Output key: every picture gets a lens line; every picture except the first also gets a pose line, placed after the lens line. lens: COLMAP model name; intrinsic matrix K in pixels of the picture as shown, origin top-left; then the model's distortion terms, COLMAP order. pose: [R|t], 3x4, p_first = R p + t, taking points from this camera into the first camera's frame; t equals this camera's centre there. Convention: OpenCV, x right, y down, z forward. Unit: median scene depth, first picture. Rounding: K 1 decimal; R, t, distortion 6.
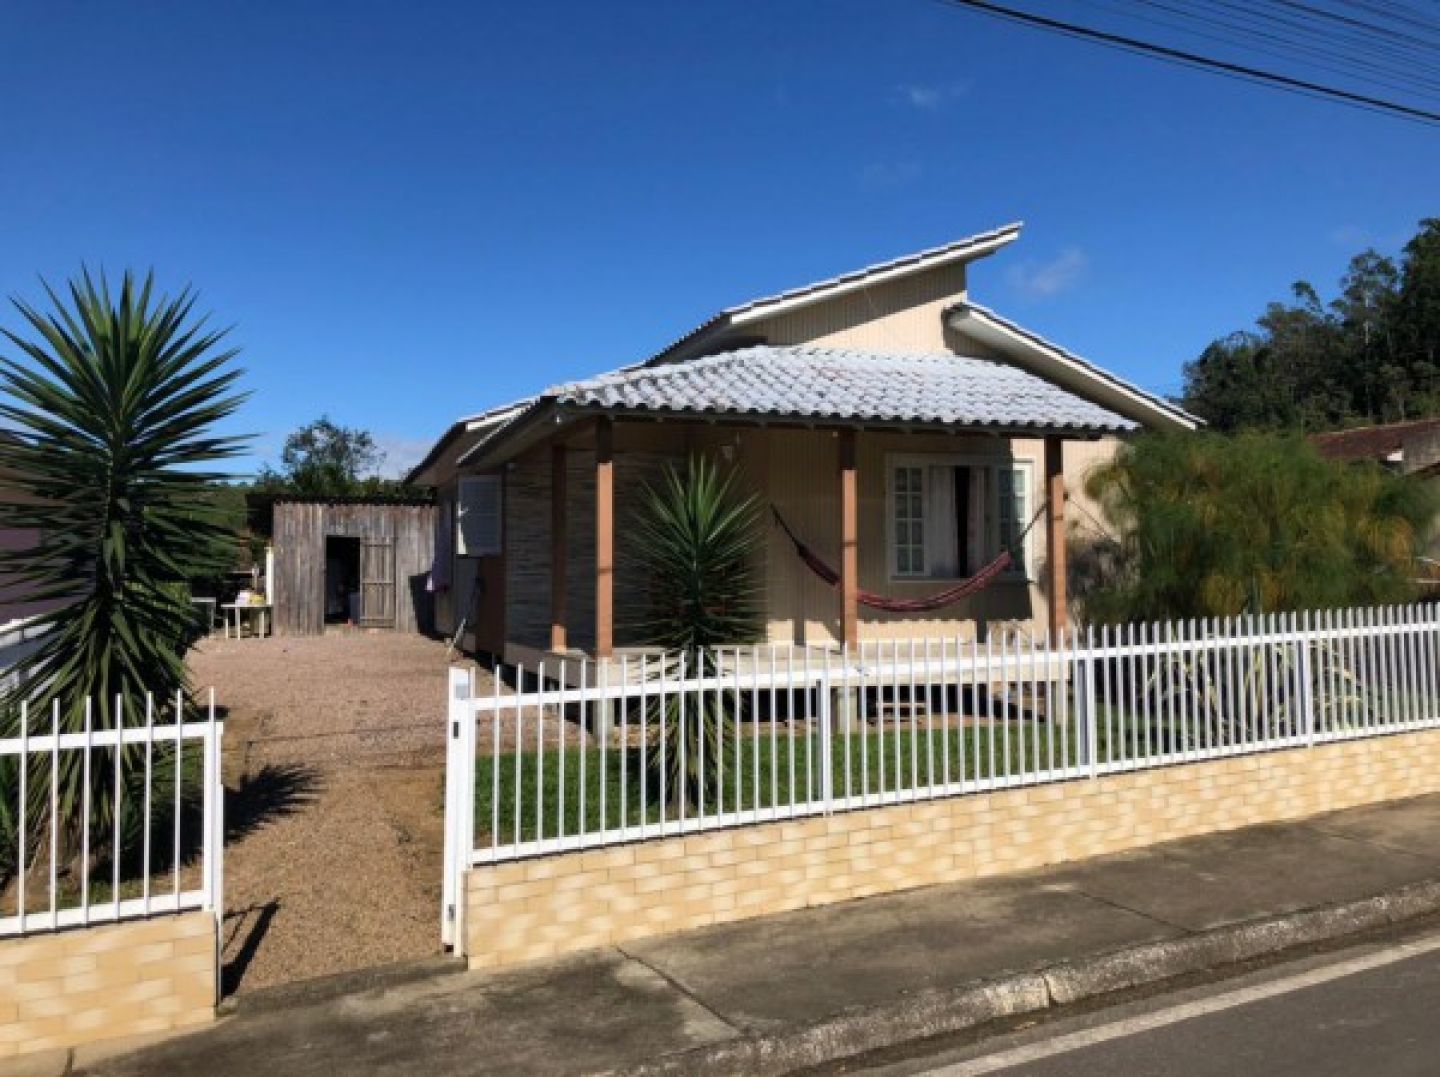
lens RADIAL K [[1179.7, 0, 704.9], [0, 1179.7, 536.1], [0, 0, 1]] dist [0.055055, -0.068704]
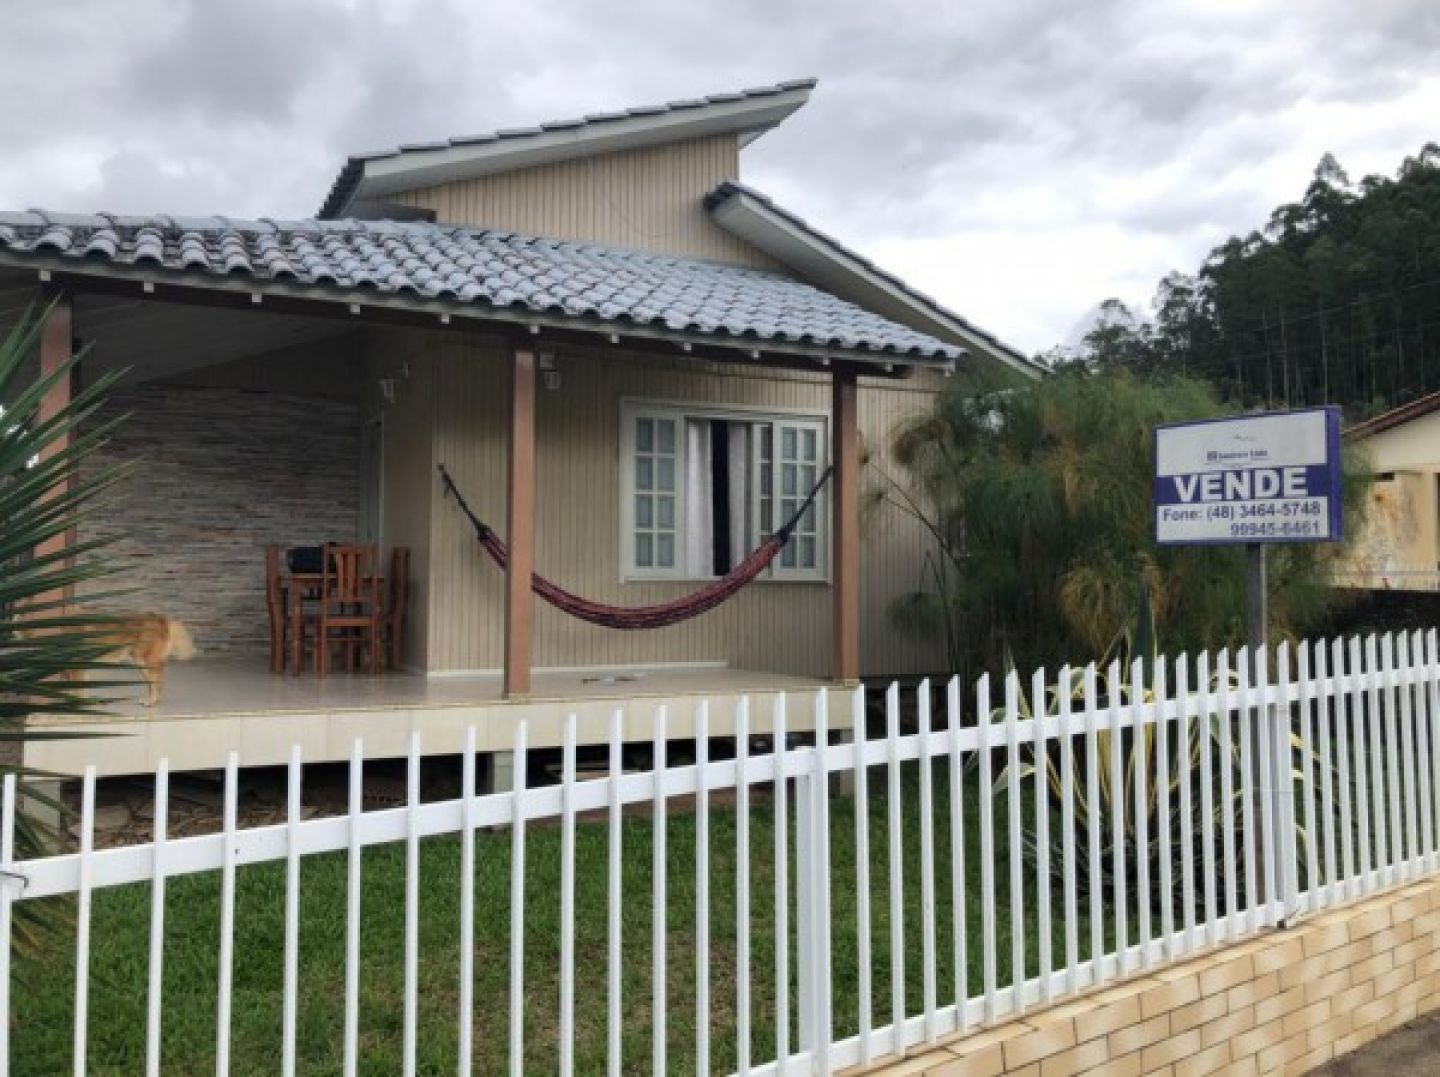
lens RADIAL K [[1179.7, 0, 720.4], [0, 1179.7, 534.2], [0, 0, 1]] dist [0.055055, -0.068704]
pose [[0.990297, 0.014276, 0.138232, 0.129629], [-0.013503, 0.999888, -0.006530, 0.015877], [-0.138310, 0.004600, 0.990378, 0.338699]]
